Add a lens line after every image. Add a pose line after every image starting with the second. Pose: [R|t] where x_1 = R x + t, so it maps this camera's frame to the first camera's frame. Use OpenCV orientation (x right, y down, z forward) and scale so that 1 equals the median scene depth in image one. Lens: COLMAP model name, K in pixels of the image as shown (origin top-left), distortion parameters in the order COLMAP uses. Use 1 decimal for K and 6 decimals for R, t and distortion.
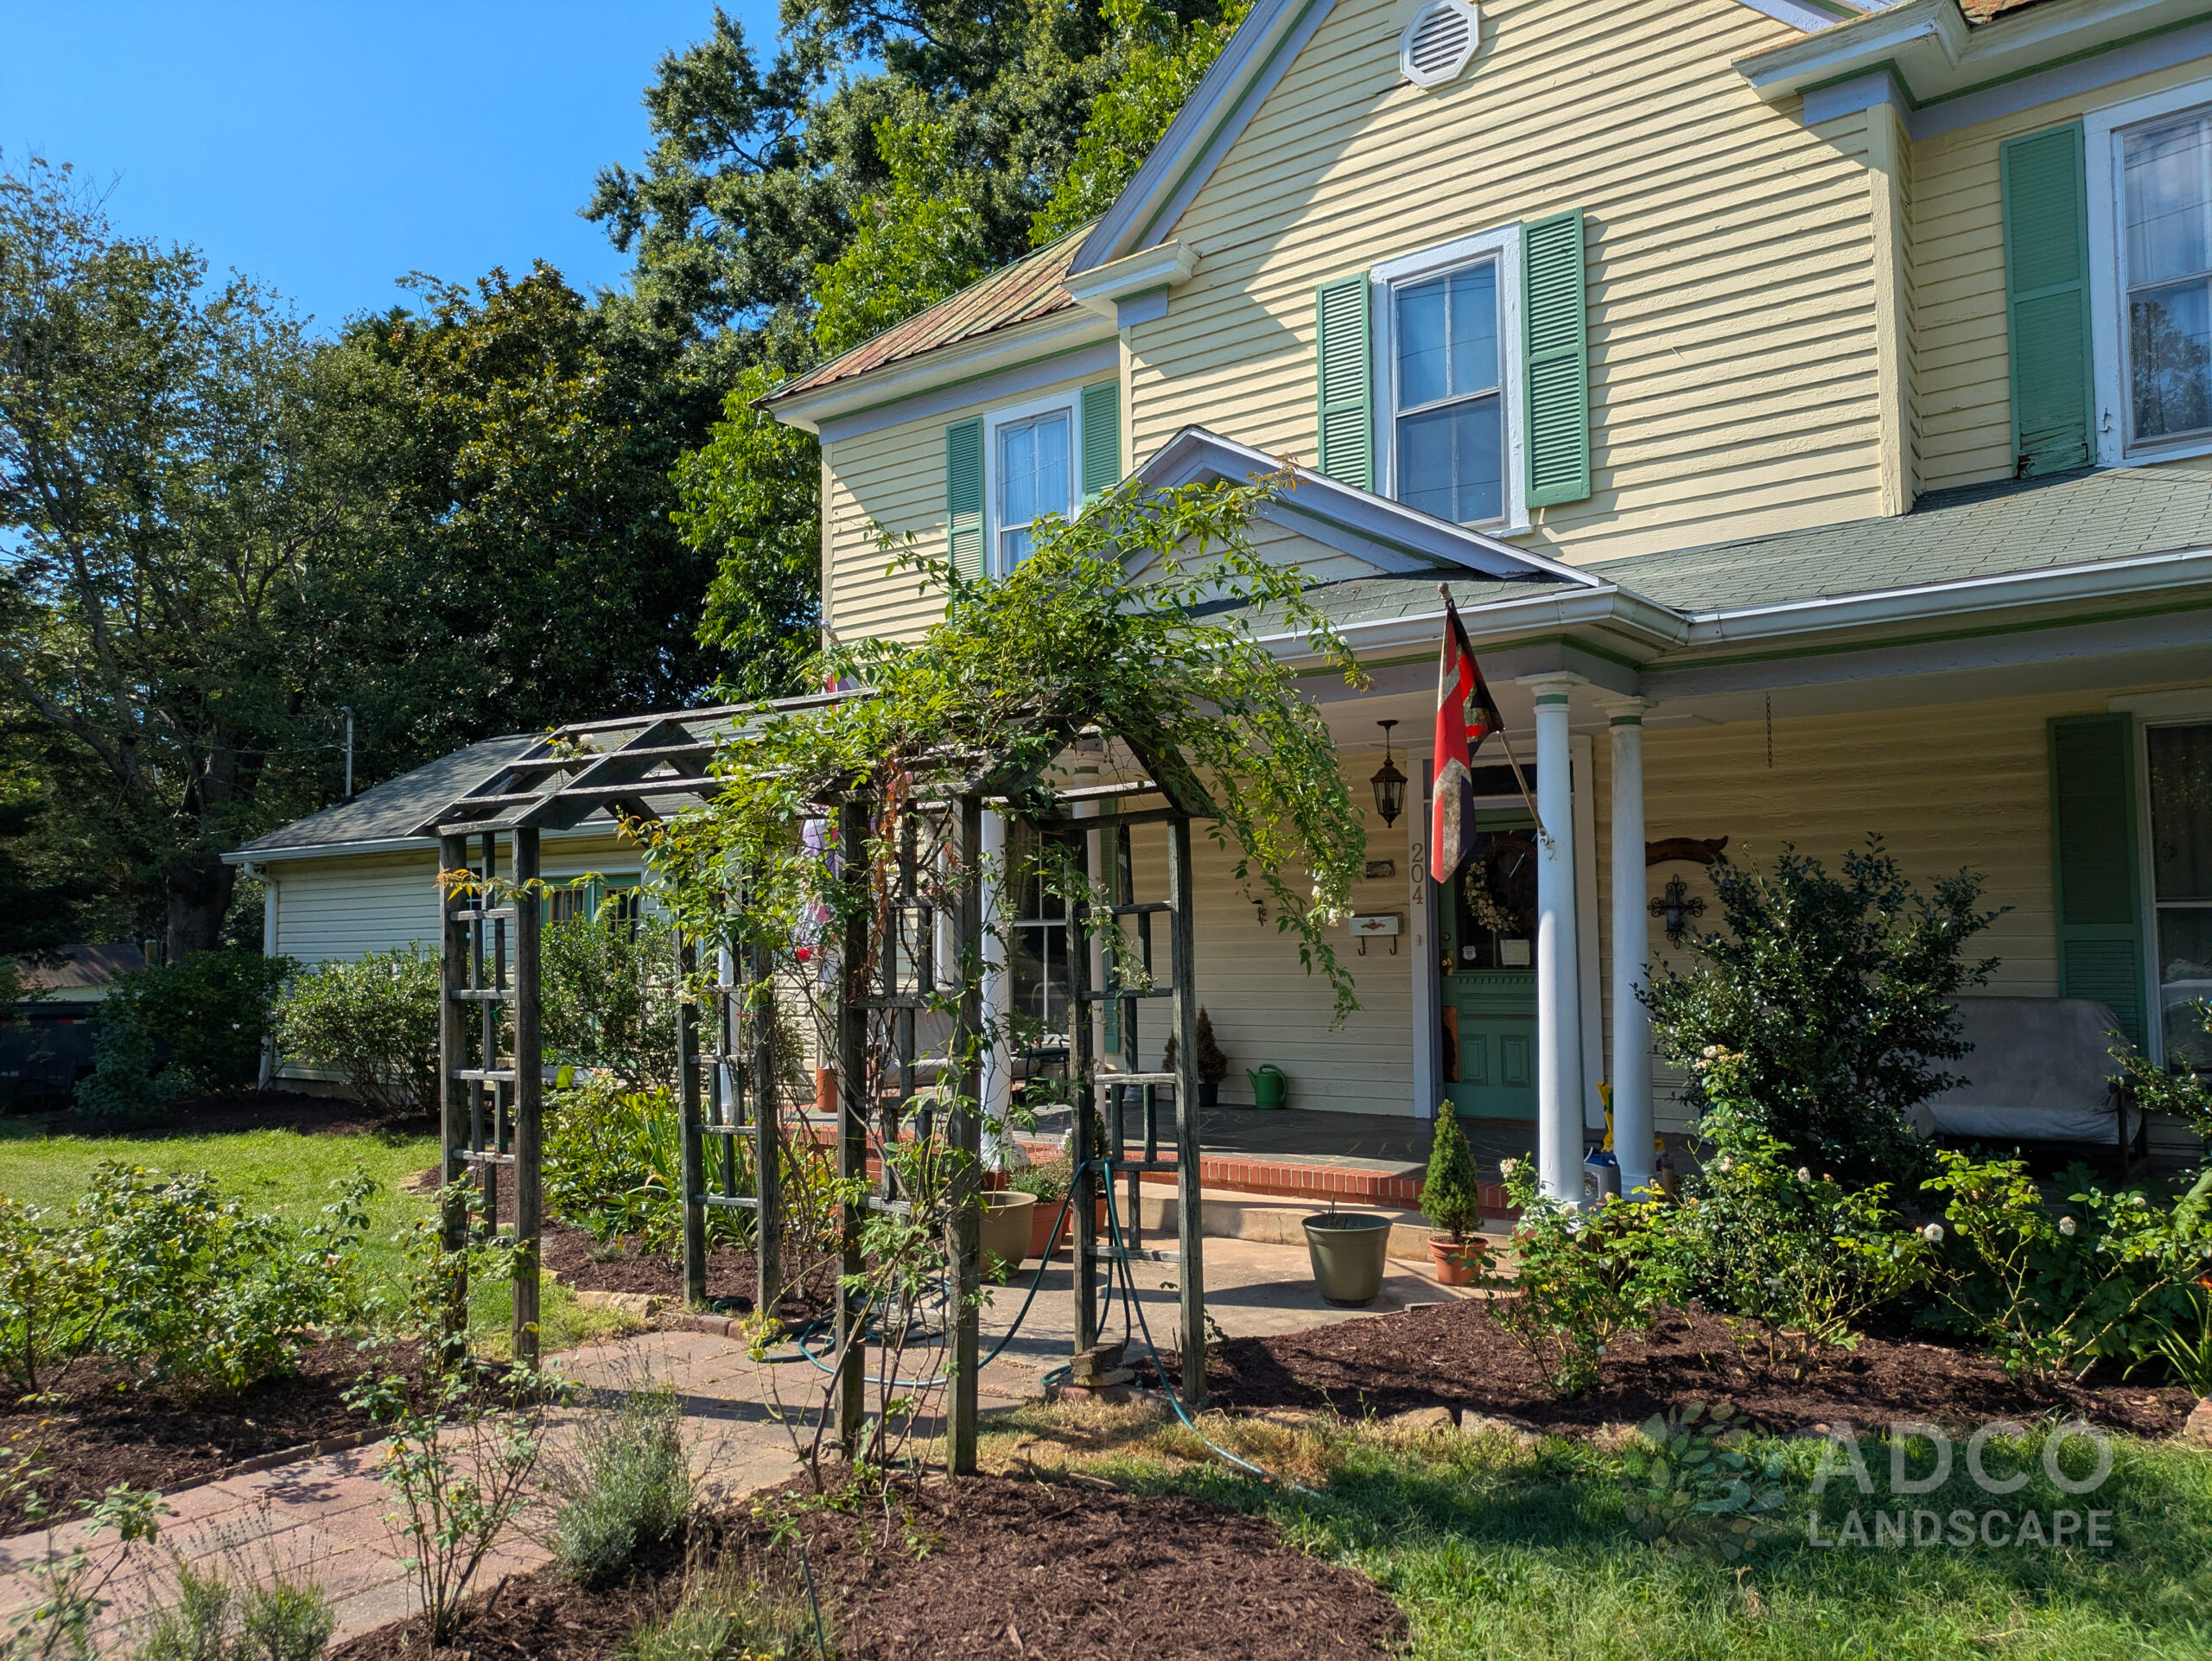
lens RADIAL K [[1658.5, 0, 1106.0], [0, 1658.5, 830.5], [0, 0, 1]] dist [0.056698, 0.001668]
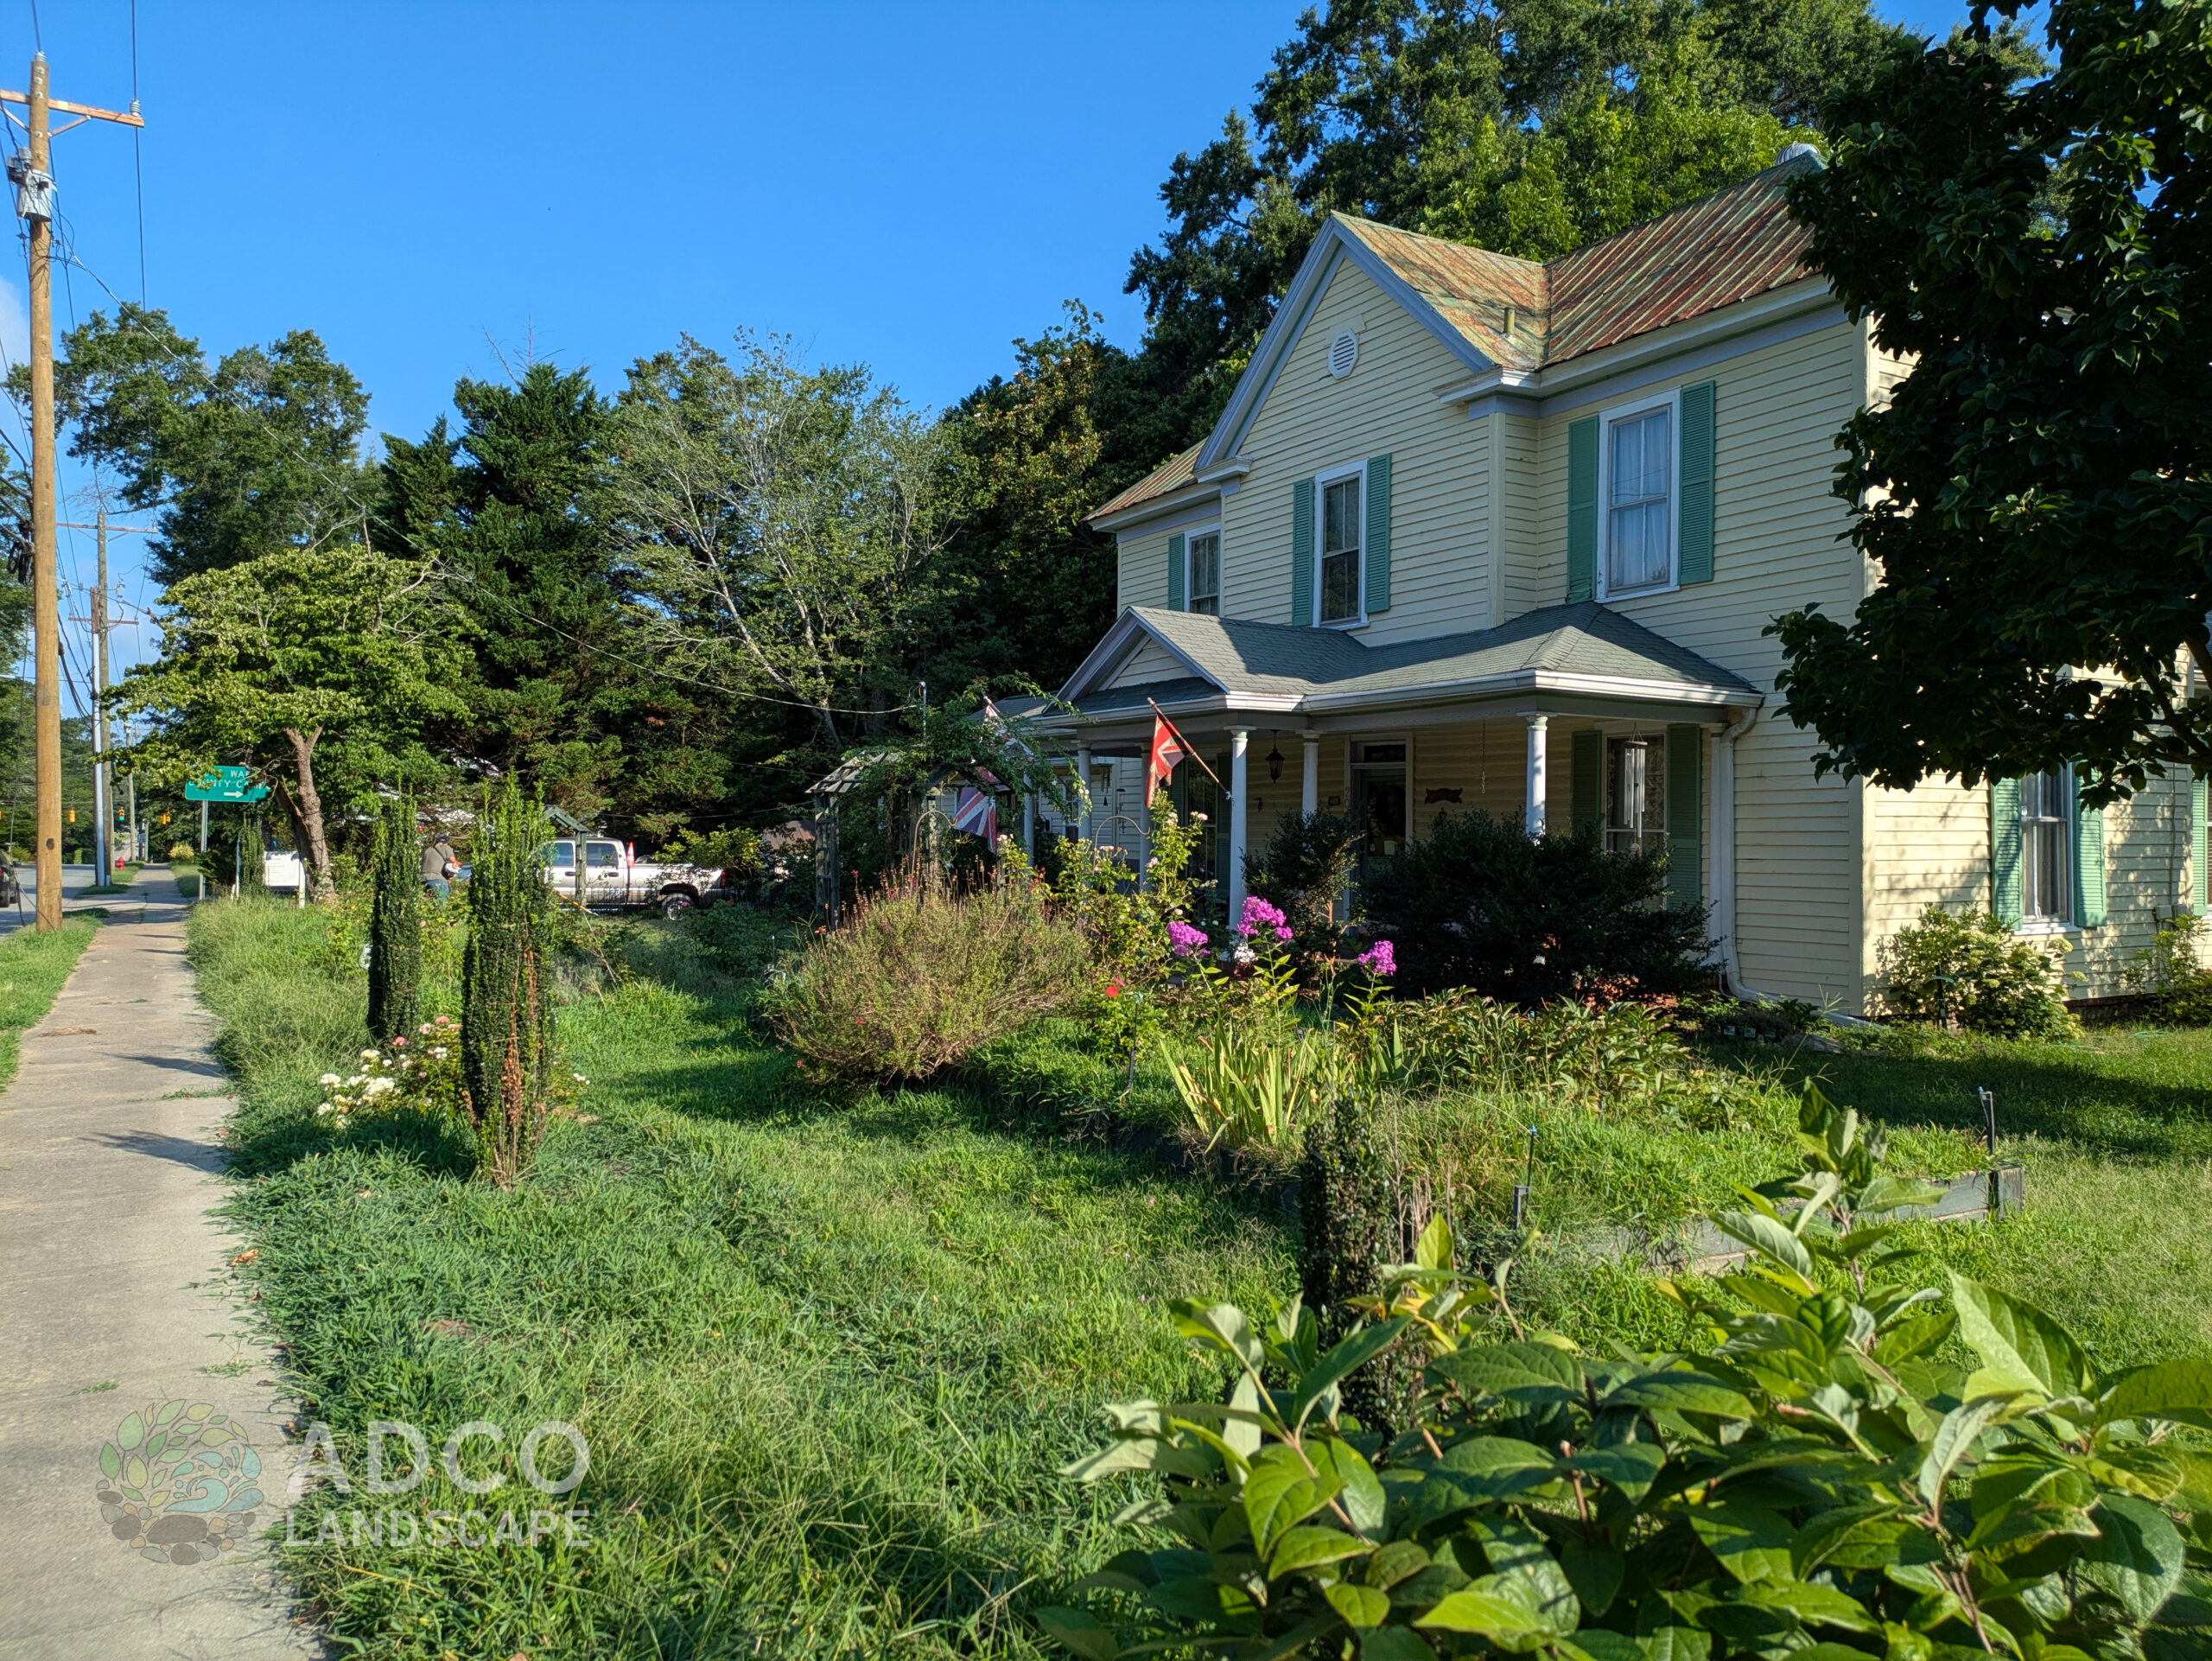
lens RADIAL K [[1658.5, 0, 1106.0], [0, 1658.5, 830.5], [0, 0, 1]] dist [0.056698, 0.001668]
pose [[0.916248, 0.018373, -0.400190, 0.620426], [0.009861, 0.997611, 0.068379, -0.067595], [0.400490, -0.066599, 0.913878, -0.707207]]
